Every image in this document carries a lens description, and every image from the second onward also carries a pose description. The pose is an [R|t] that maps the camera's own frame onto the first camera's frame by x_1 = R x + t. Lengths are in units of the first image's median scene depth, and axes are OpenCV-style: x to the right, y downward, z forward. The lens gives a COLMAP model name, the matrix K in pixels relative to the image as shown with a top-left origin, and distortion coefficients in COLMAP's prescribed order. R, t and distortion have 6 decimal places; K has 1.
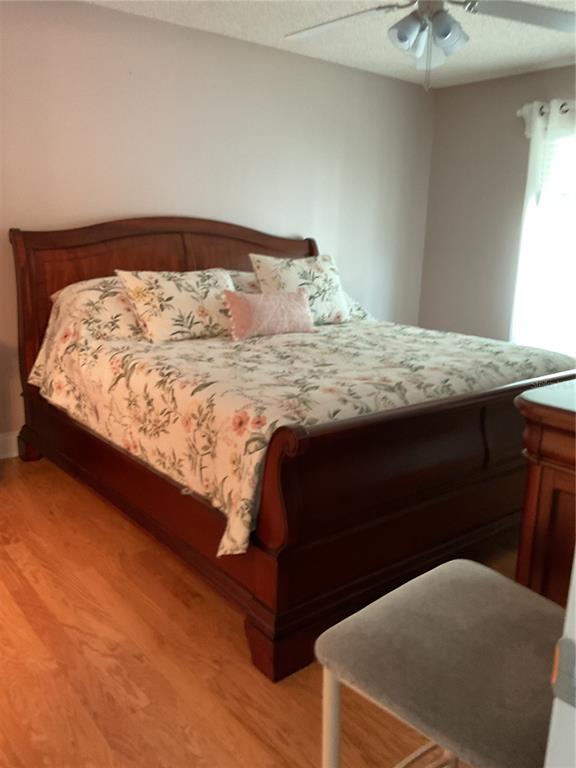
lens RADIAL K [[647.3, 0, 290.8], [0, 647.3, 380.0], [0, 0, 1]] dist [0.008293, -0.036395]
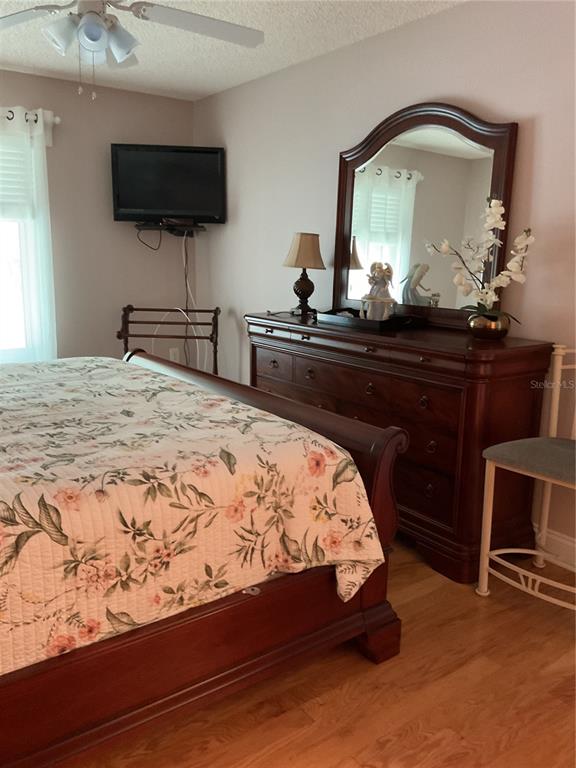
lens RADIAL K [[647.3, 0, 290.8], [0, 647.3, 387.6], [0, 0, 1]] dist [0.008293, -0.036395]
pose [[0.028255, -0.231185, 0.972500, -0.836835], [0.204719, 0.953605, 0.220745, -0.219411], [-0.978413, 0.192852, 0.074272, 0.818244]]
